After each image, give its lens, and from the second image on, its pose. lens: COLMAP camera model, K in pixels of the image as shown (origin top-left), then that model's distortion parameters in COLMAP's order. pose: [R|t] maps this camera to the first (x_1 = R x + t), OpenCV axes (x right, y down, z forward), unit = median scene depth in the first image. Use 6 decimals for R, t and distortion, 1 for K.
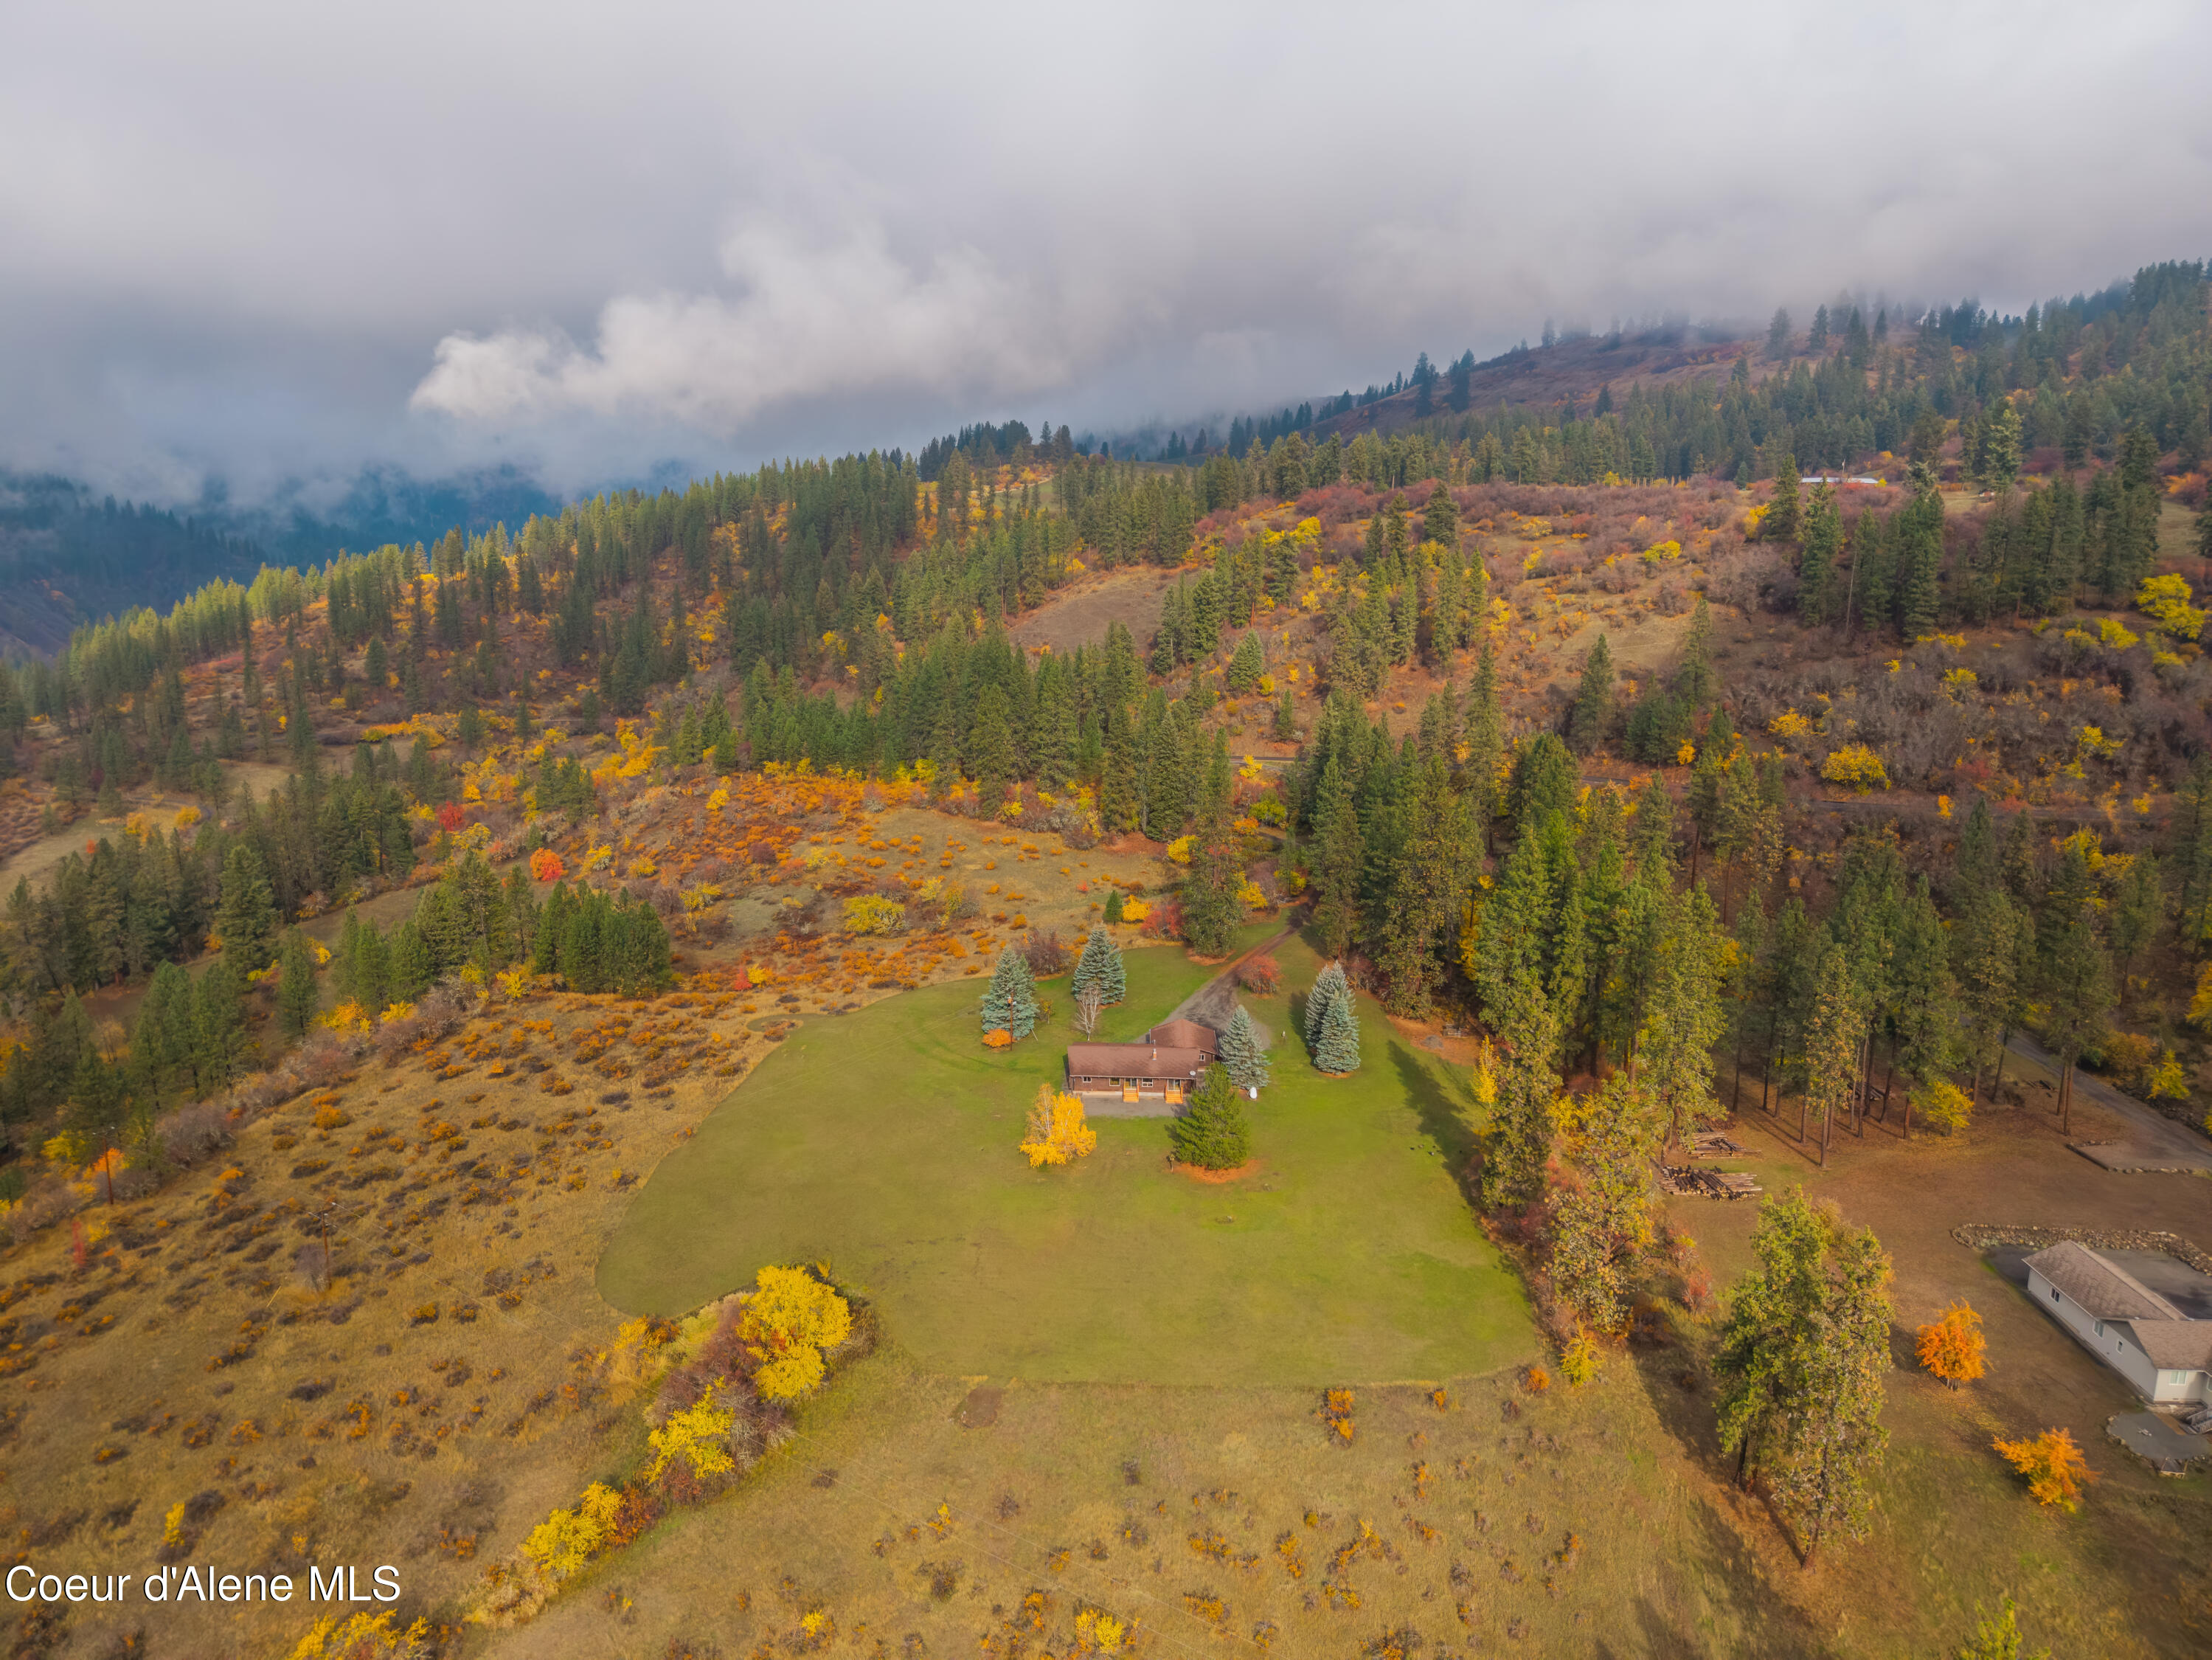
lens RADIAL K [[1485.7, 0, 1090.8], [0, 1485.7, 836.9], [0, 0, 1]] dist [0.021048, -0.021443]
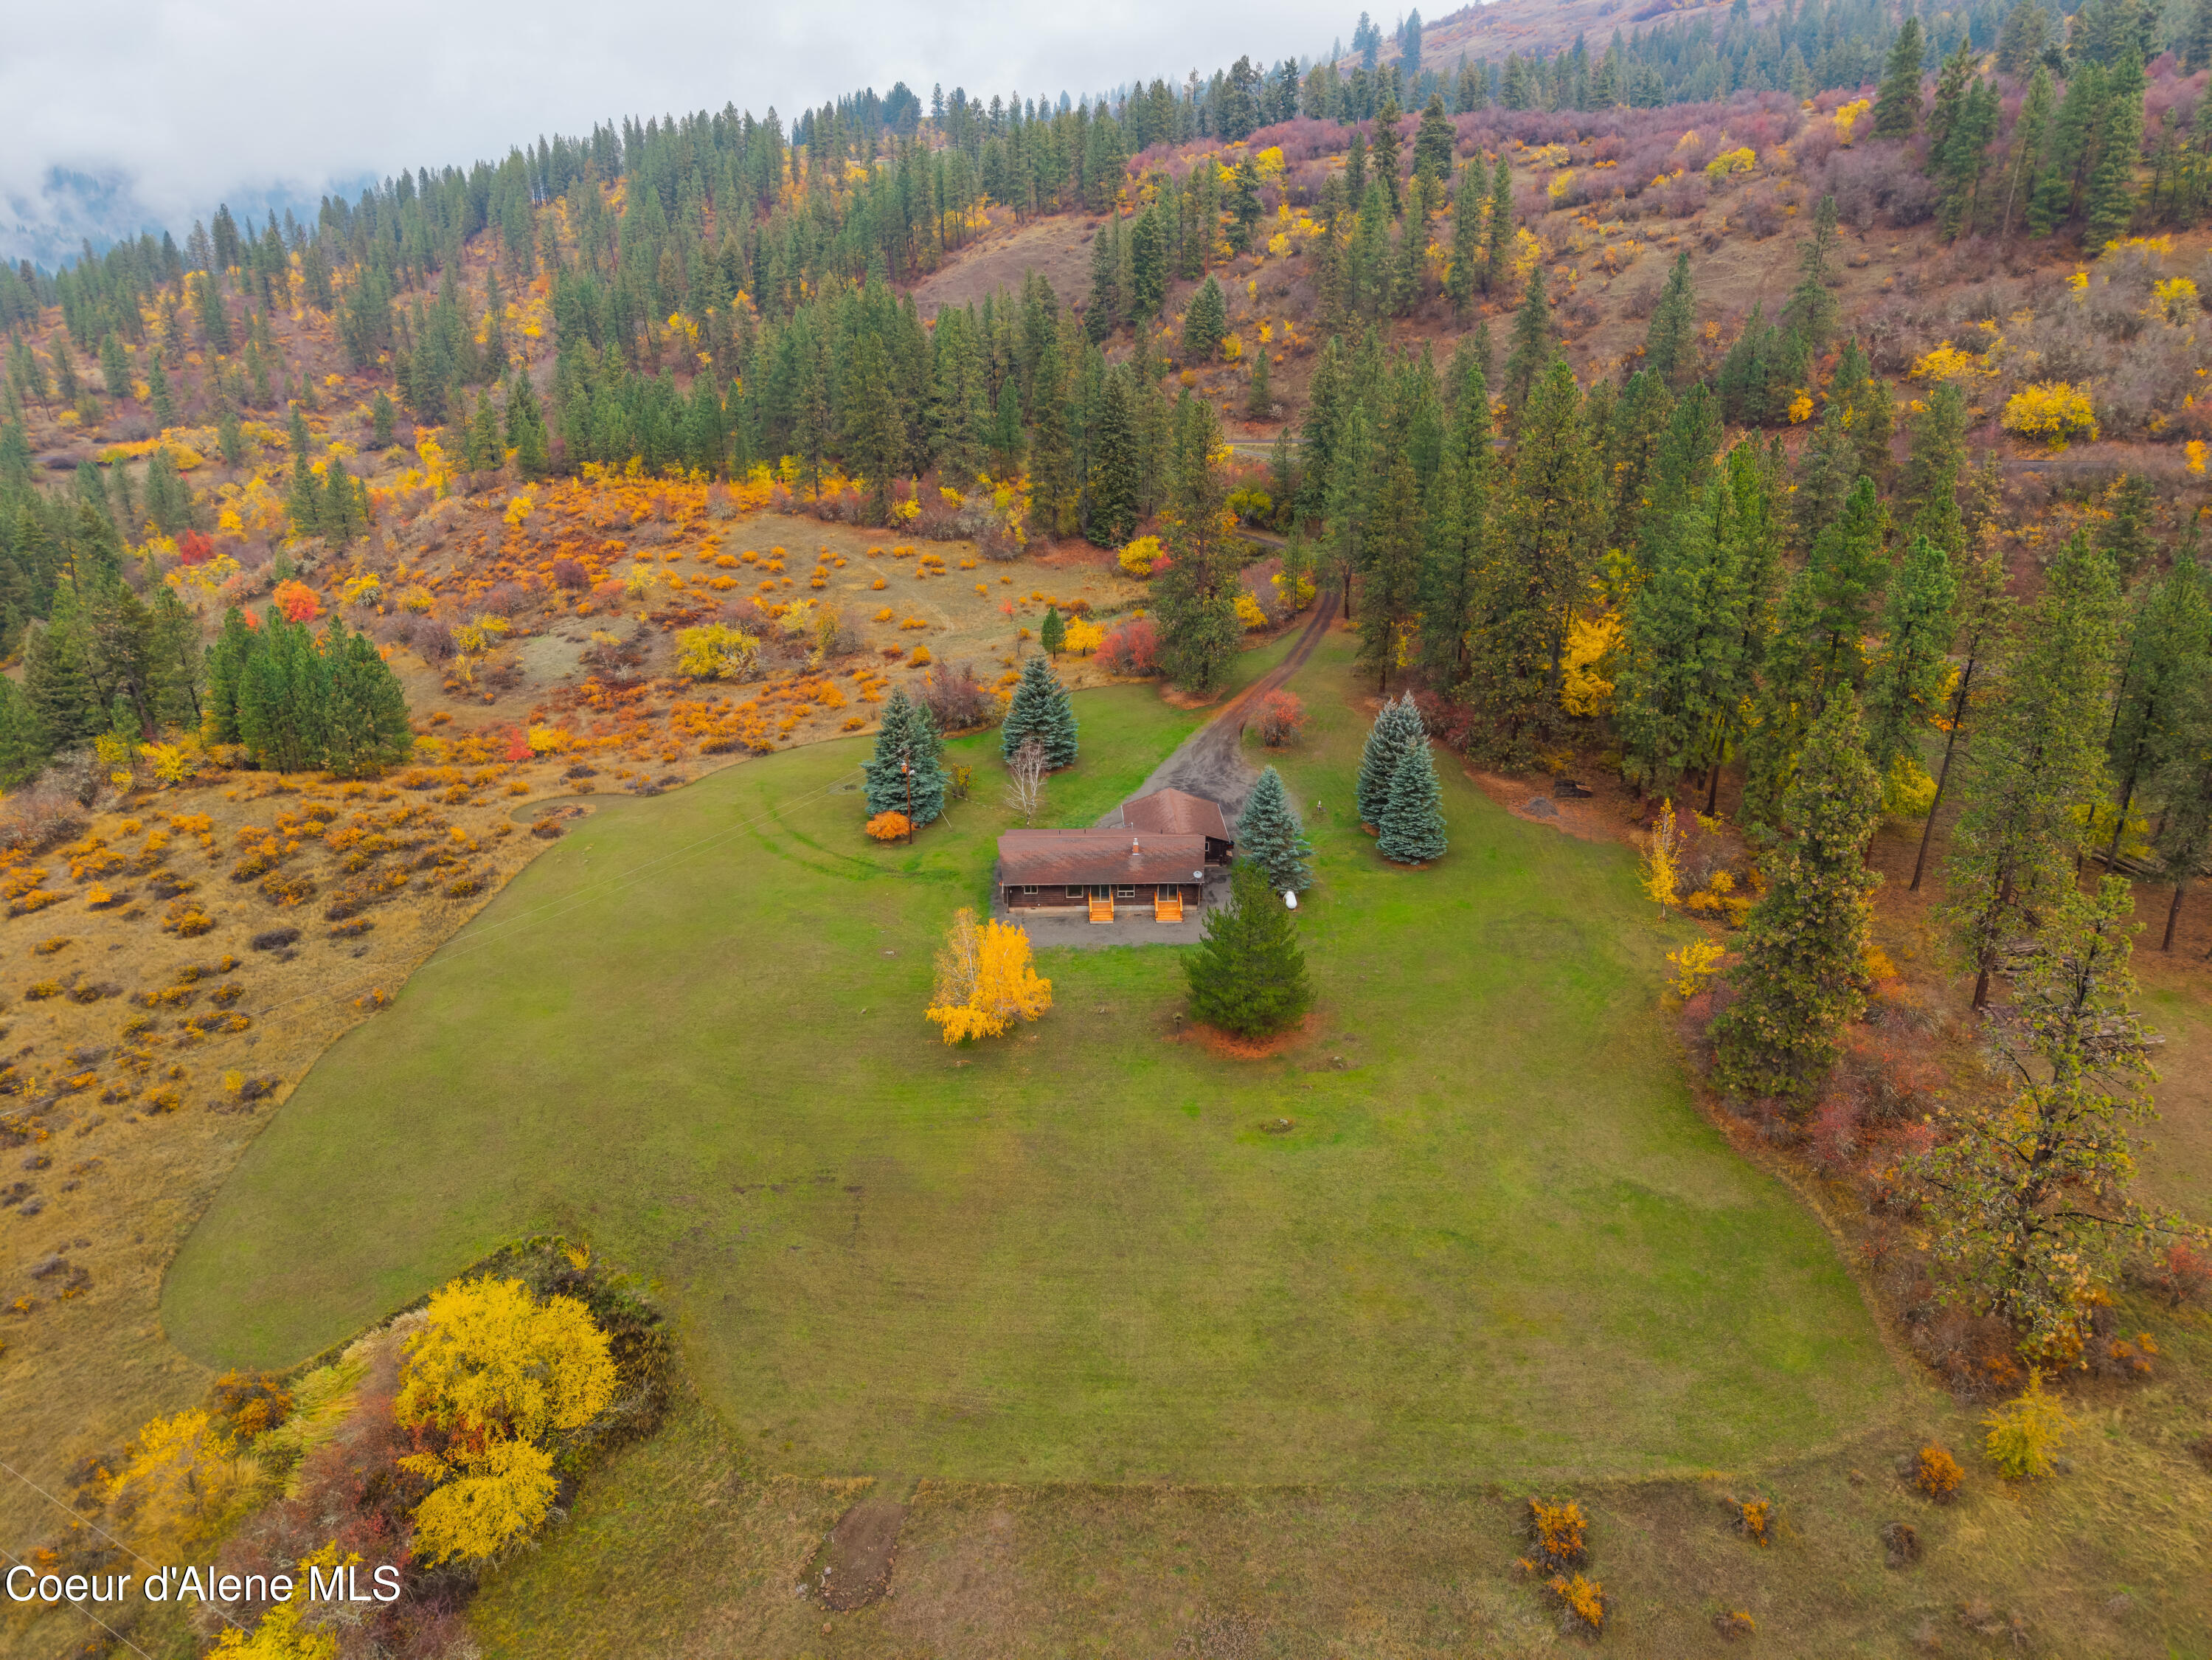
lens RADIAL K [[1485.7, 0, 1100.2], [0, 1485.7, 836.4], [0, 0, 1]] dist [0.021048, -0.021443]
pose [[0.997666, -0.033662, 0.059417, -0.006265], [0.023476, 0.986099, 0.164494, 0.025802], [-0.064128, -0.162715, 0.984587, 0.253469]]
